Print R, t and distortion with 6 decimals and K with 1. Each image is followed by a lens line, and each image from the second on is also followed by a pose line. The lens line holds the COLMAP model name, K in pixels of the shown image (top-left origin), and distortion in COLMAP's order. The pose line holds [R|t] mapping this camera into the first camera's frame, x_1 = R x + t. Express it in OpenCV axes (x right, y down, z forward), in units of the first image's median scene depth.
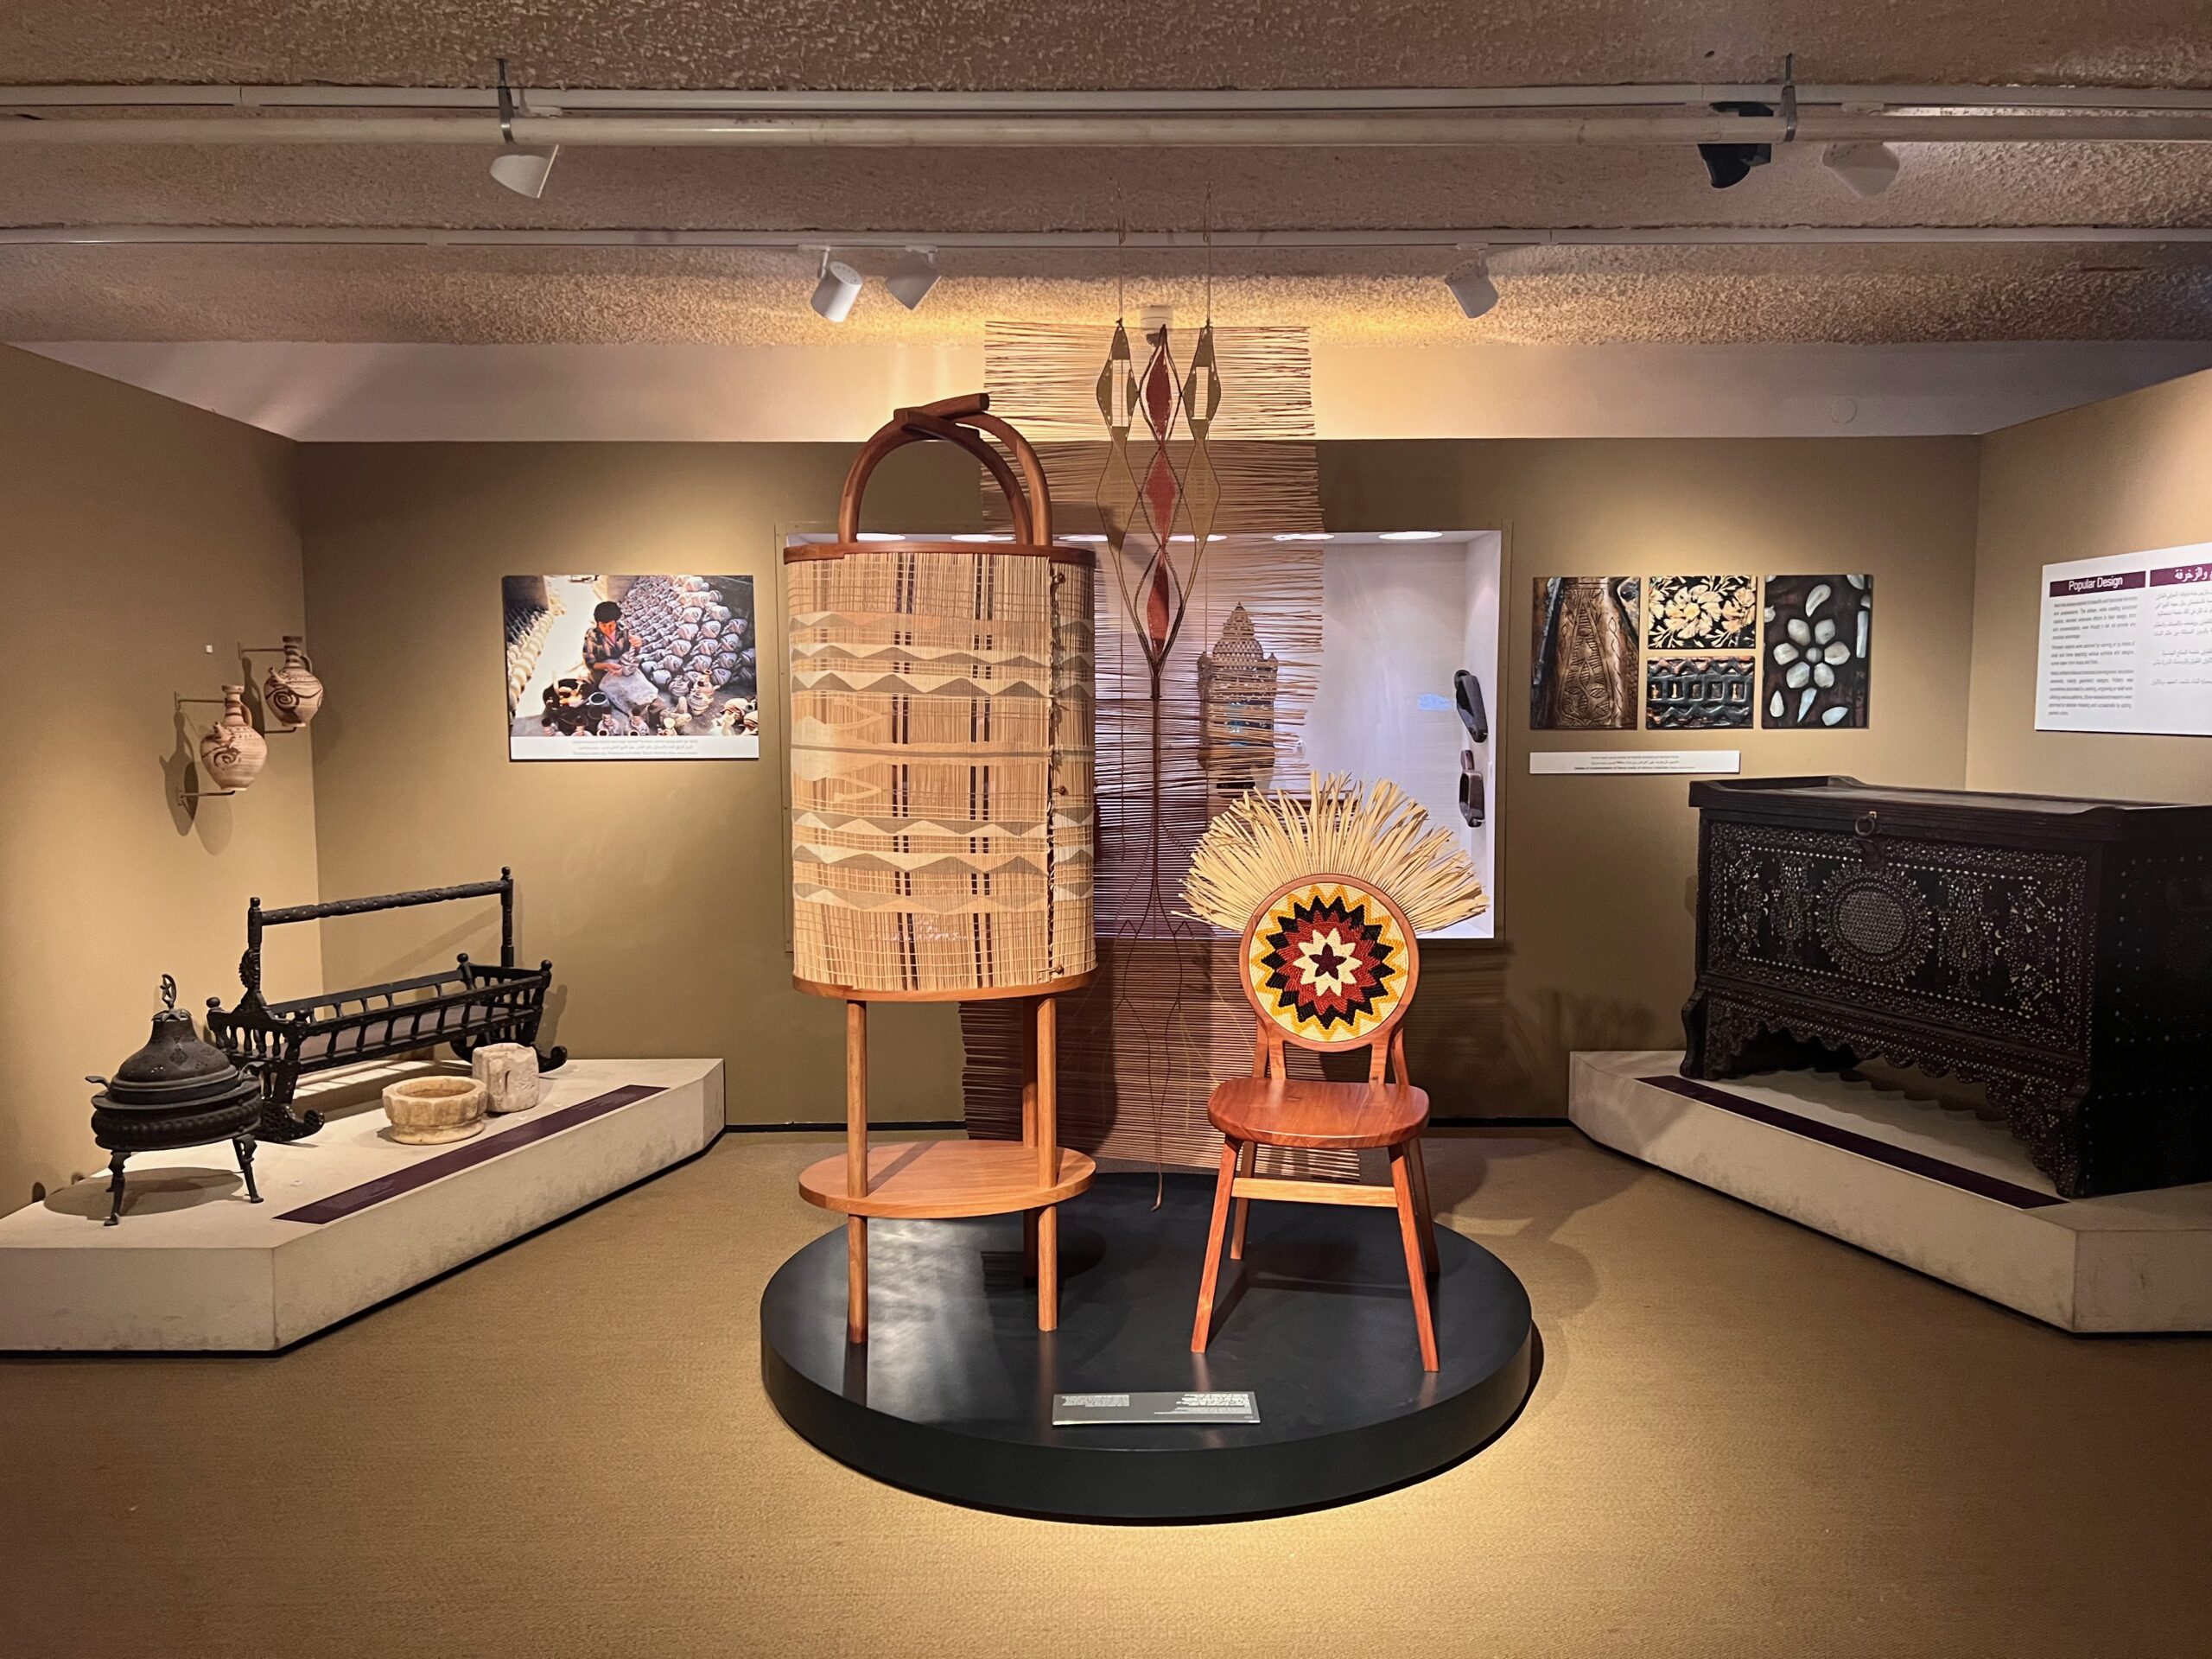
lens RADIAL K [[1675.0, 0, 1106.0], [0, 1675.0, 829.5], [0, 0, 1]] dist [0.131048, -0.251284]
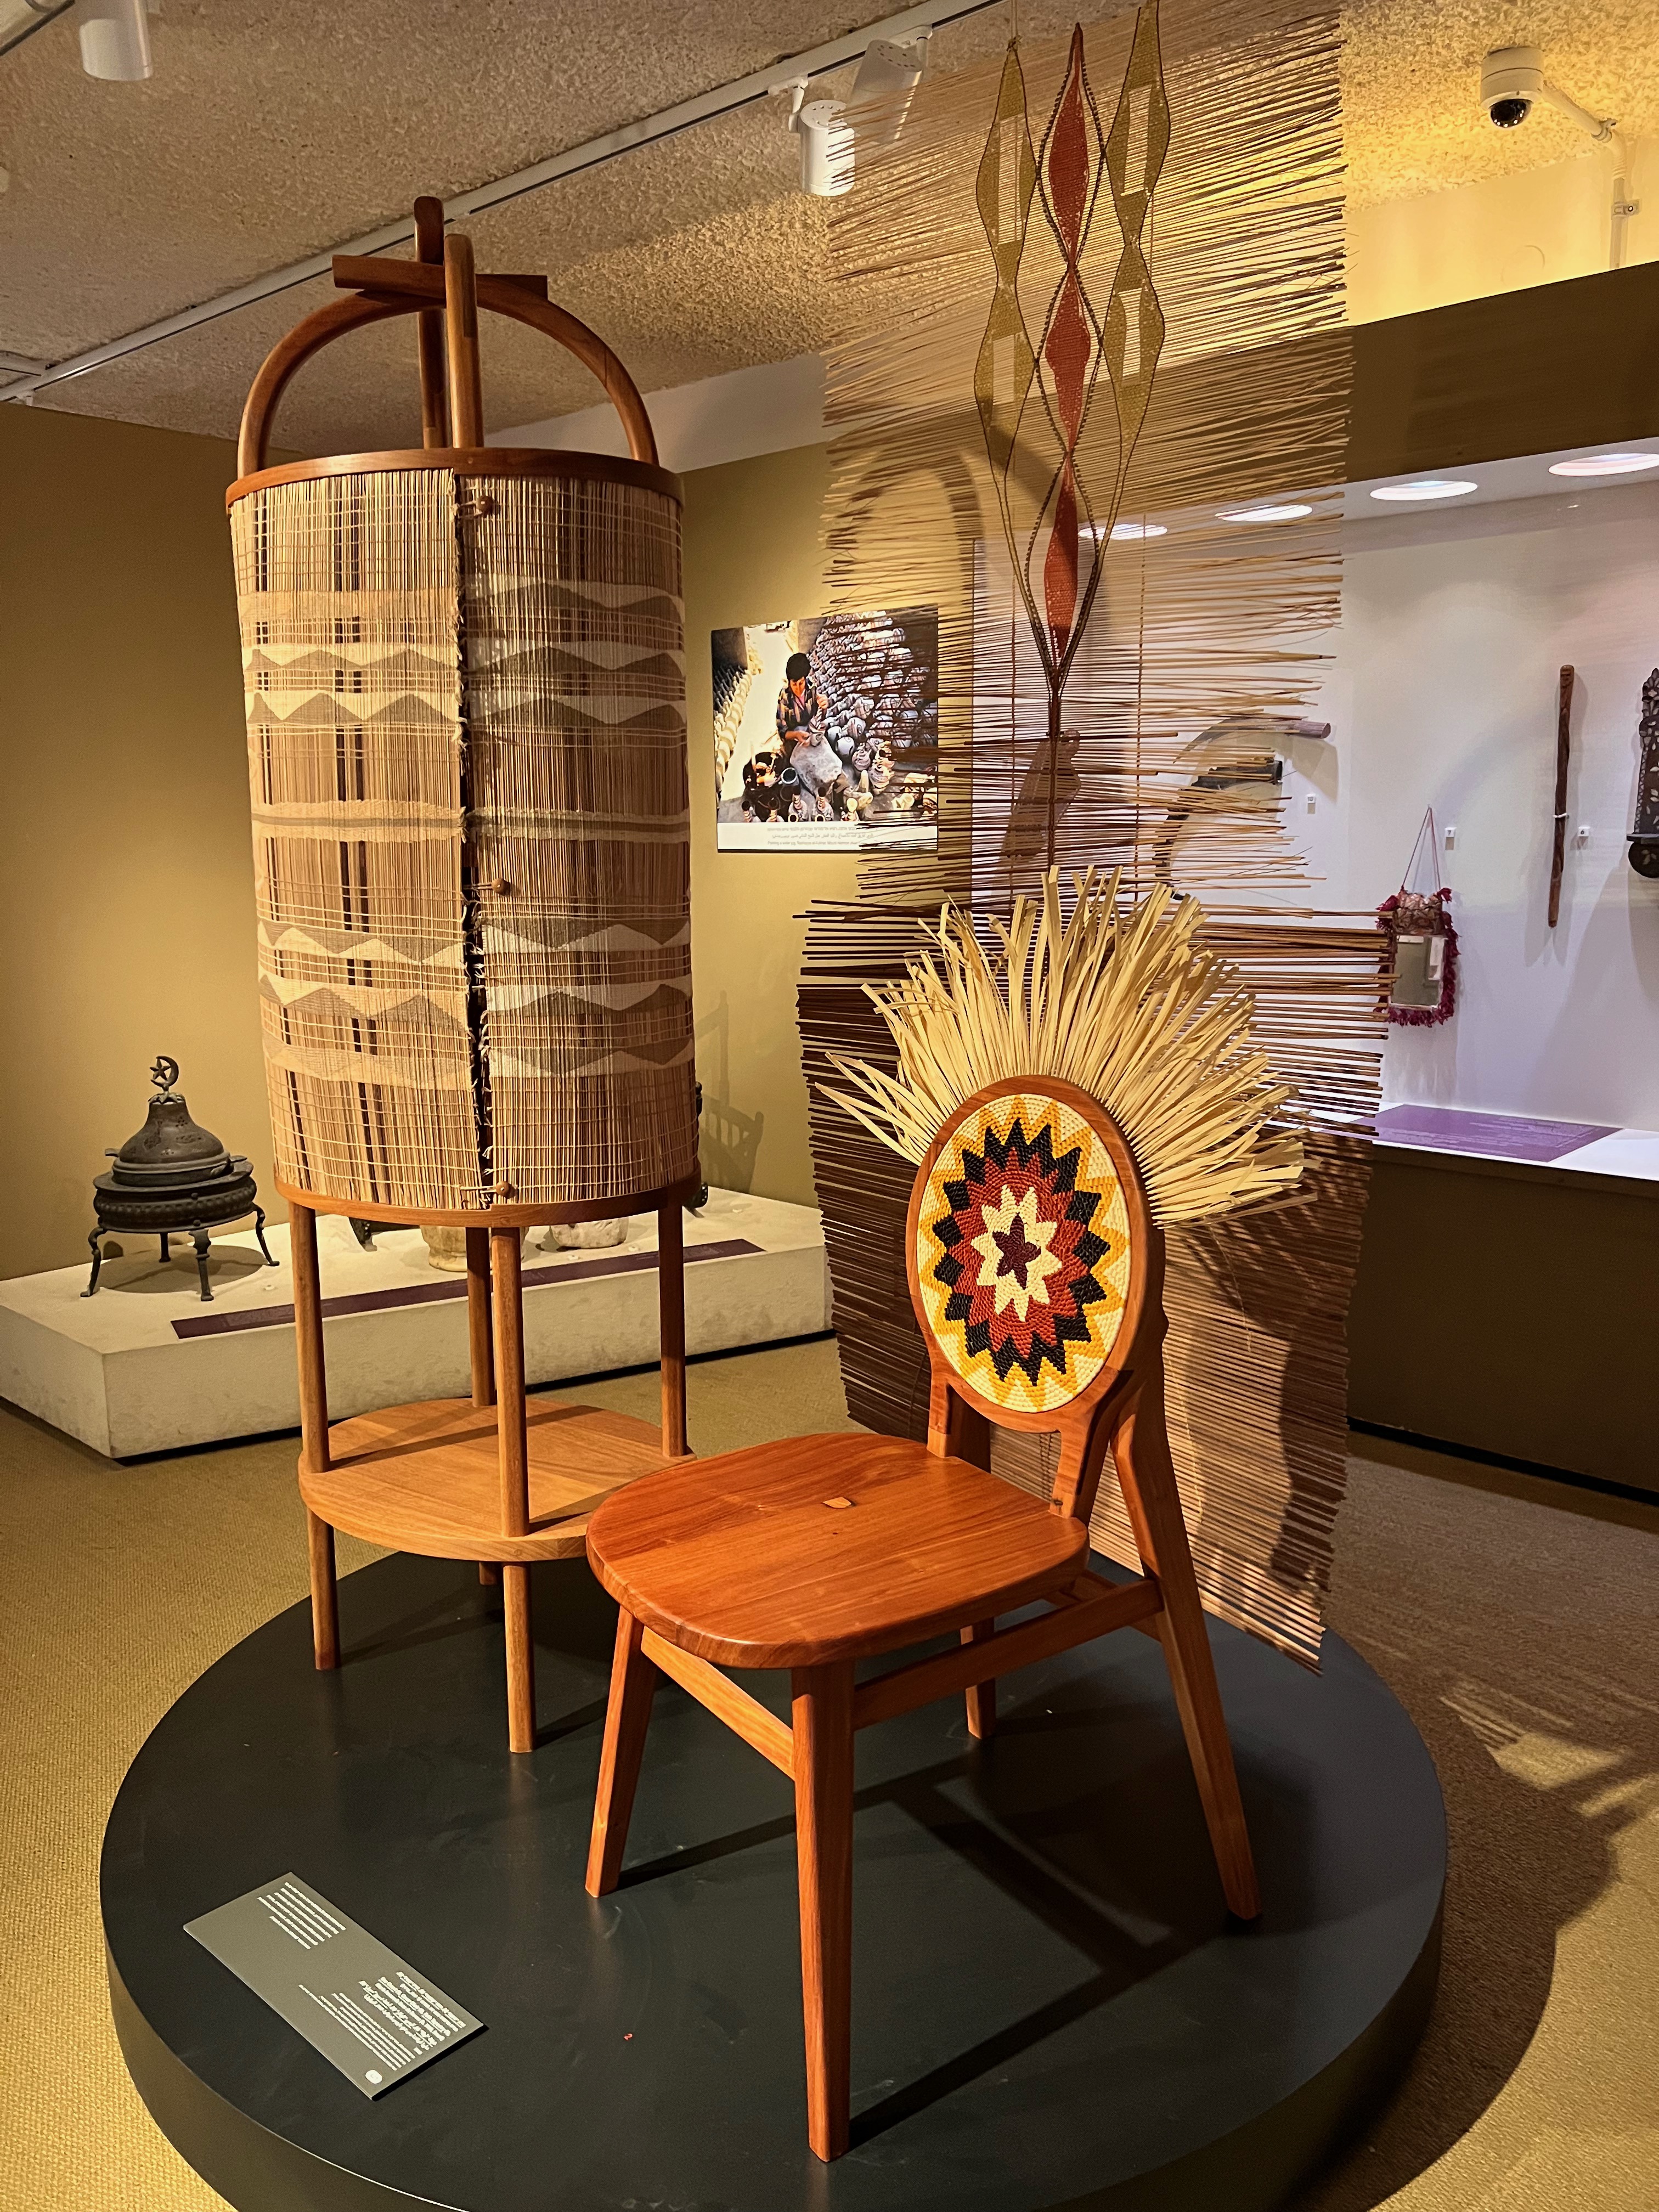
lens RADIAL K [[1675.0, 0, 829.5], [0, 1675.0, 1106.0], [0, 0, 1]] dist [0.131048, -0.251284]
pose [[0.725998, 0.112607, -0.678415, 0.423844], [-0.045827, 0.992232, 0.115655, -0.019410], [0.686168, -0.052875, 0.725519, 0.596903]]
